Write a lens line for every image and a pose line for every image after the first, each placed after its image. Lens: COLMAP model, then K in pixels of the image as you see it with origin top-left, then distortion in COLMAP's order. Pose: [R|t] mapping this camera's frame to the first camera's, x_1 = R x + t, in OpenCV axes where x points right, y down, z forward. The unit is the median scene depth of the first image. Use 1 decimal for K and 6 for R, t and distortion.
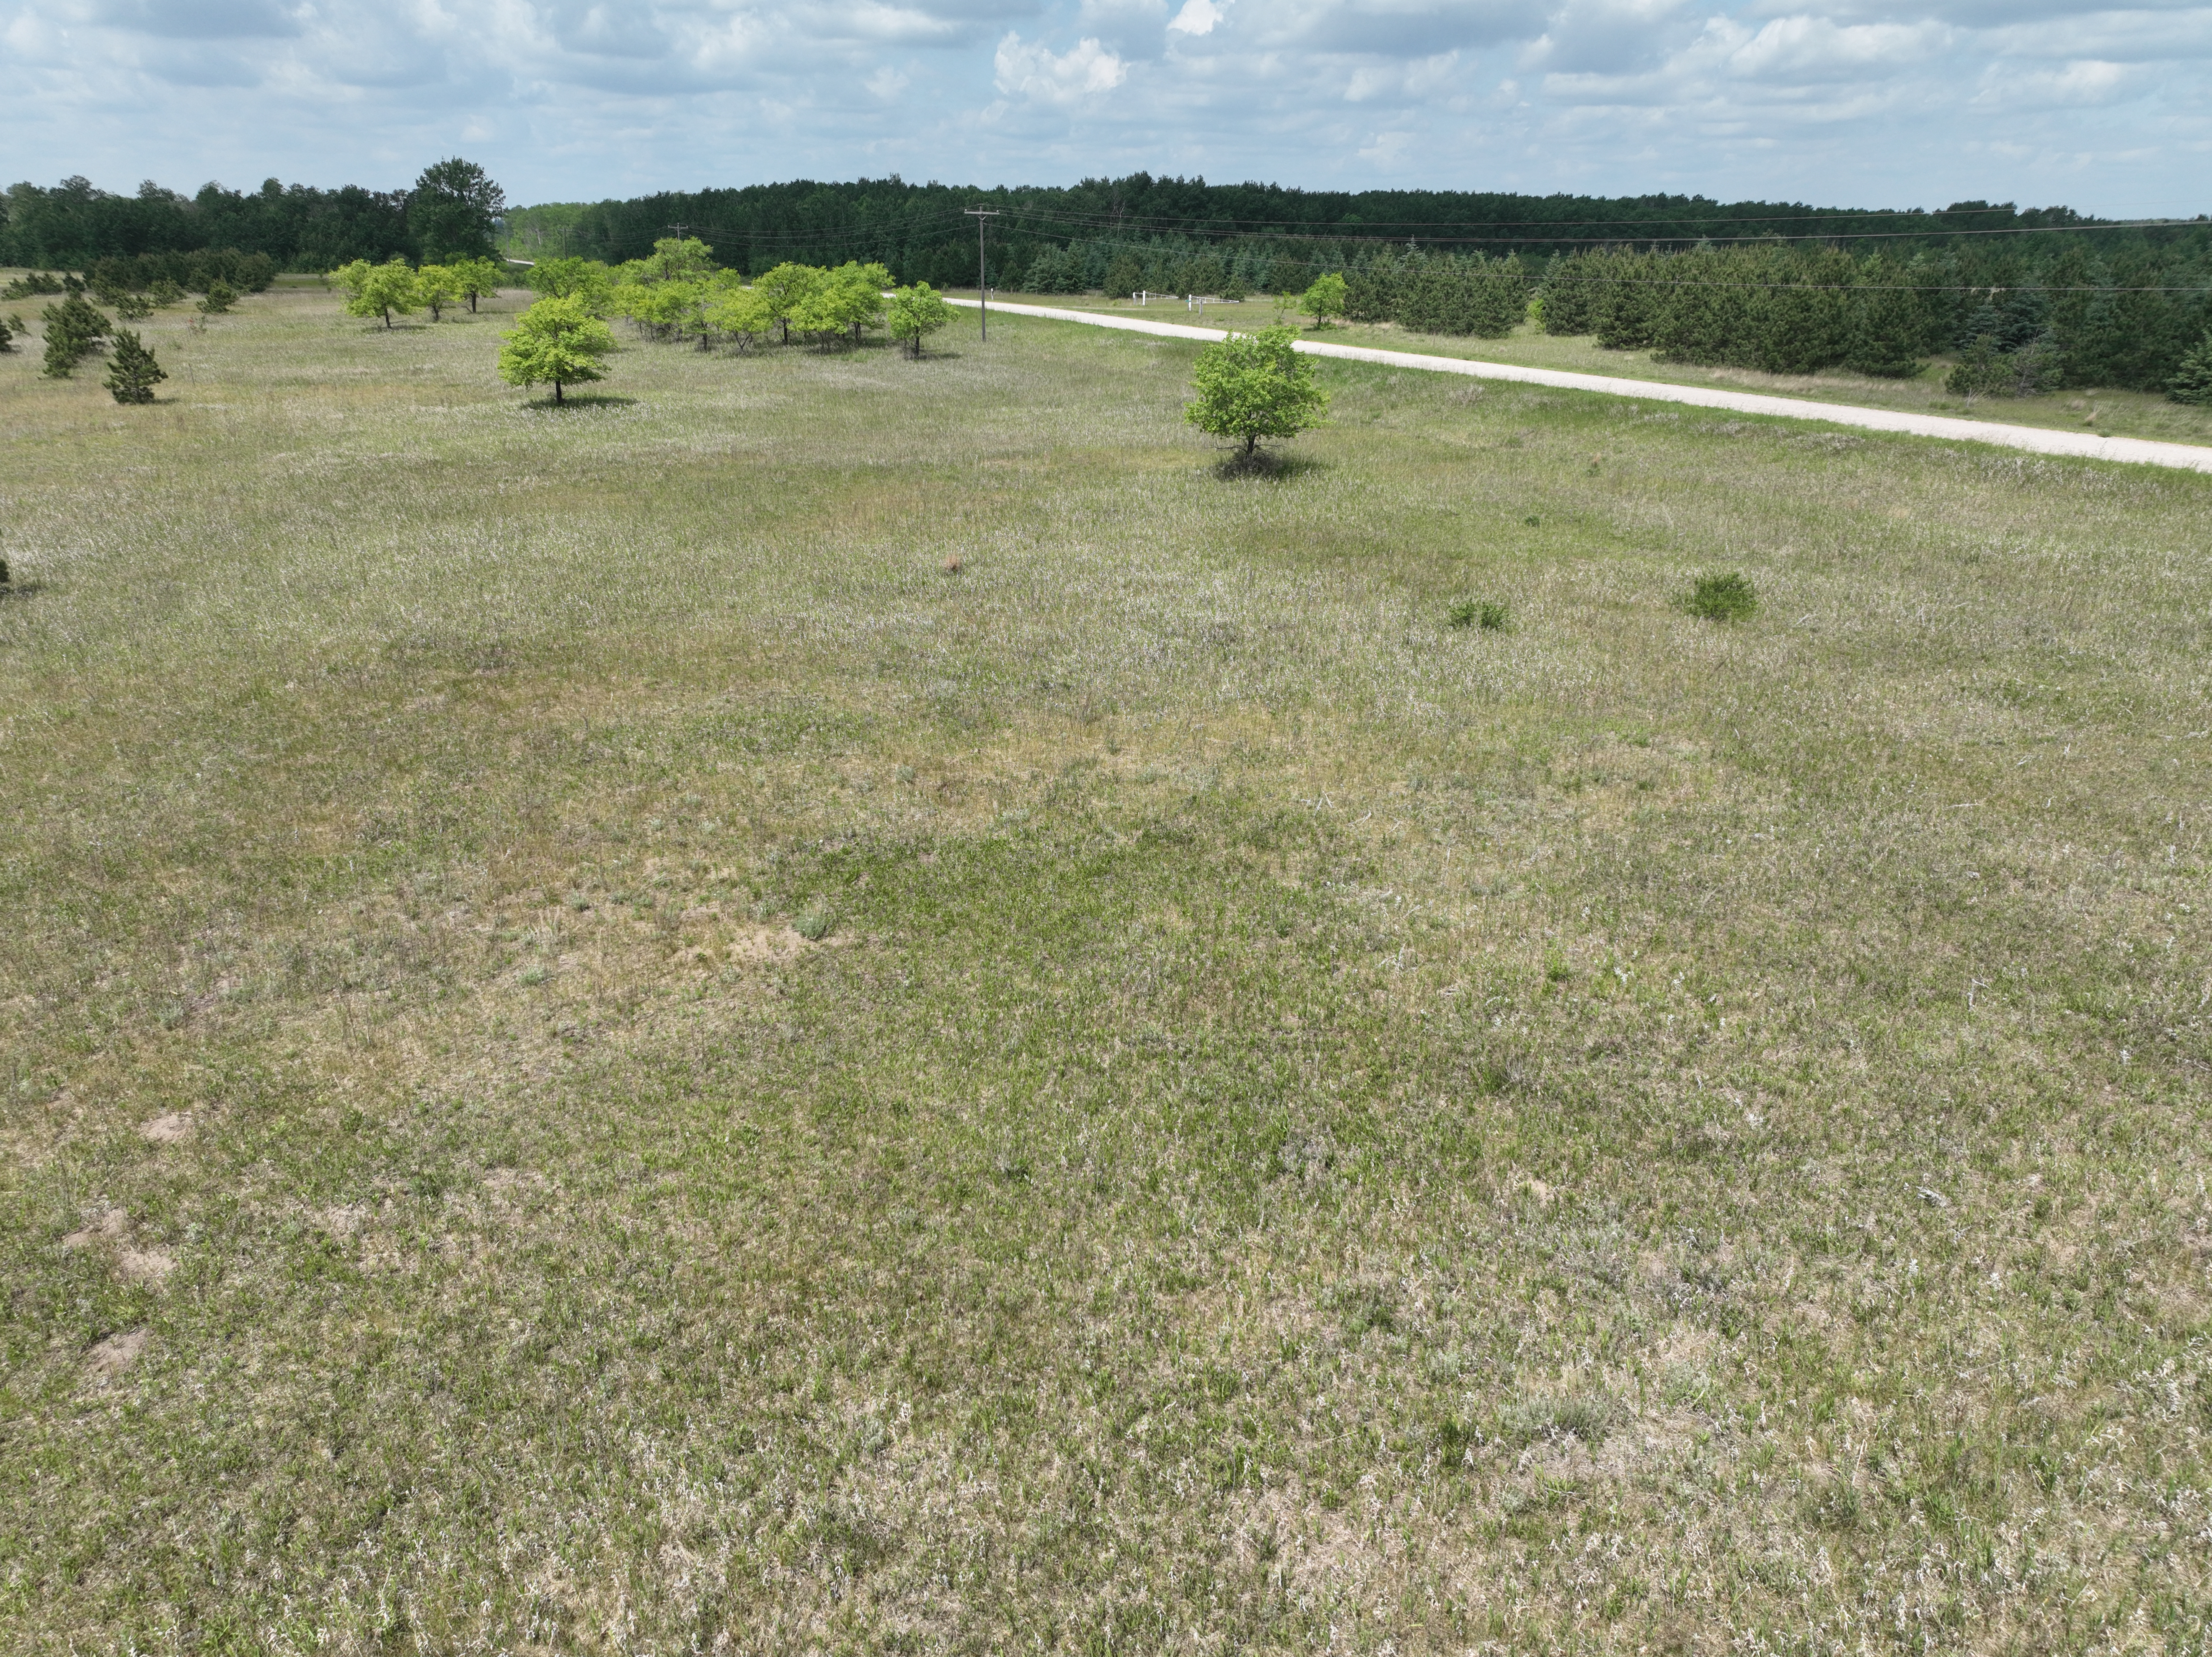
lens RADIAL K [[1535.9, 0, 1096.3], [0, 1535.9, 830.5], [0, 0, 1]] dist [0.001271, 0.005411]
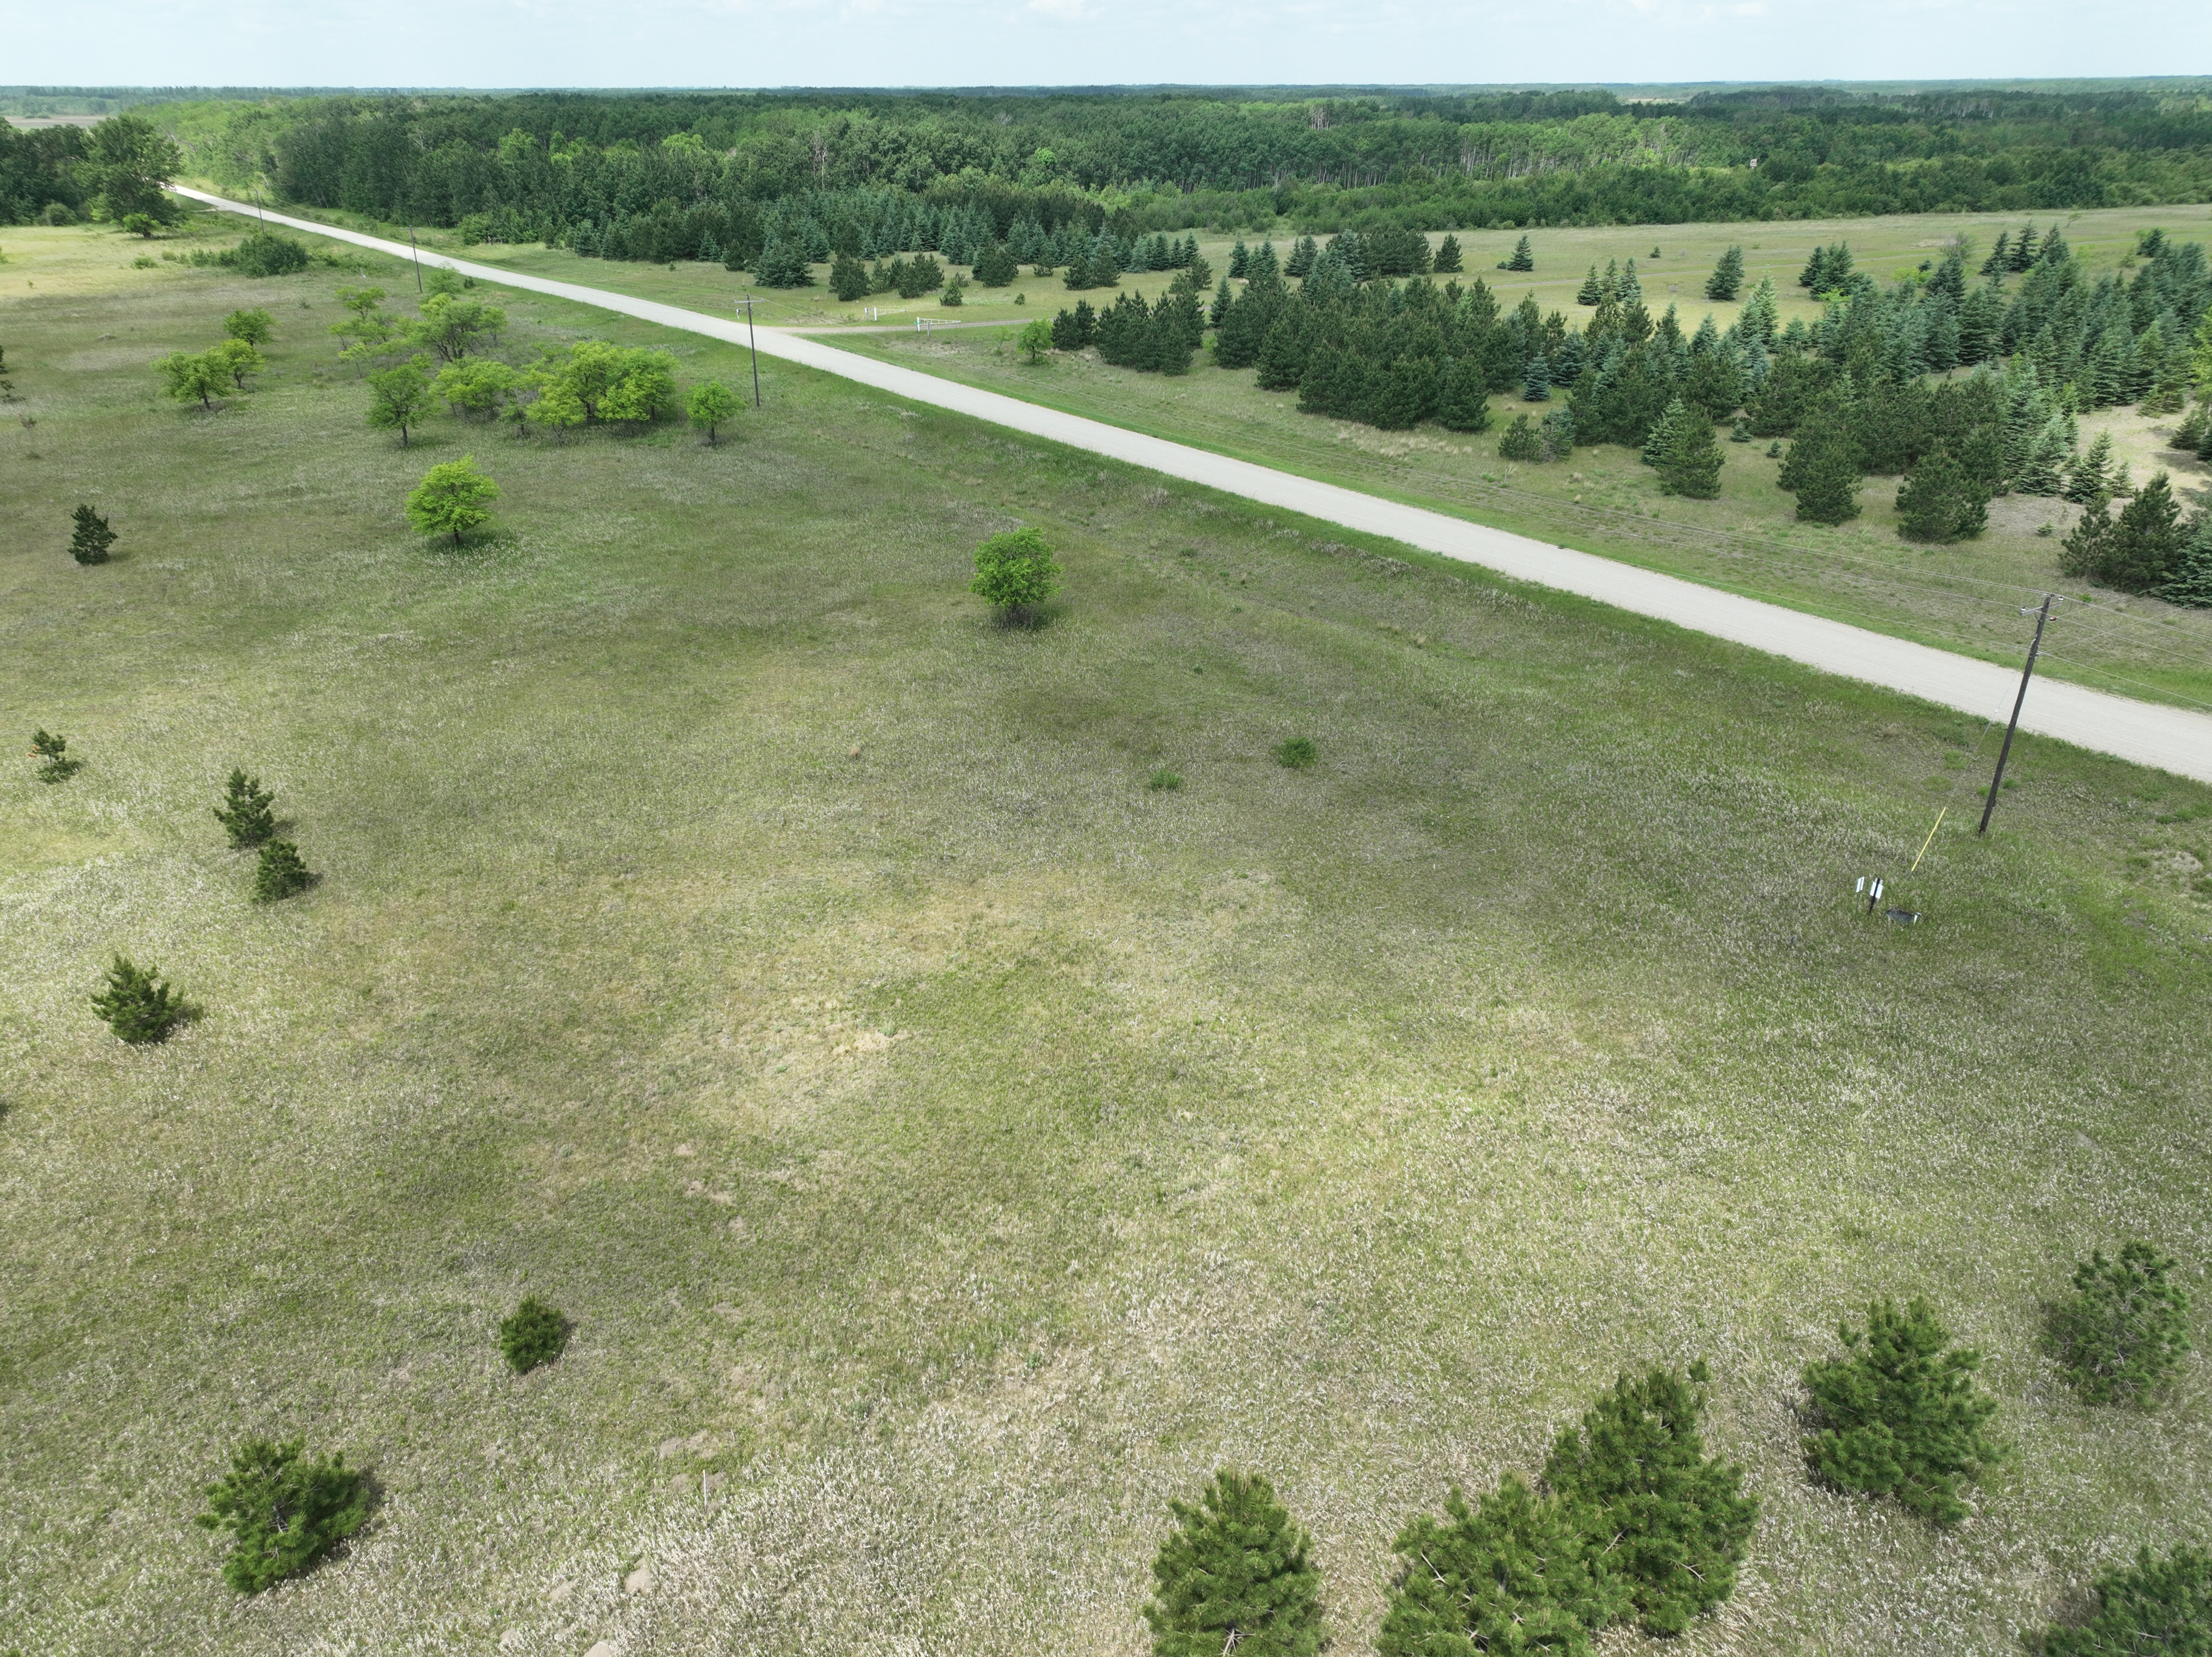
lens RADIAL K [[1535.9, 0, 1110.1], [0, 1535.9, 824.1], [0, 0, 1]] dist [0.001271, 0.005411]
pose [[0.980919, -0.083528, 0.175560, -0.267712], [0.070278, 0.994283, 0.080393, -0.464918], [-0.181271, -0.066521, 0.981181, -1.493263]]
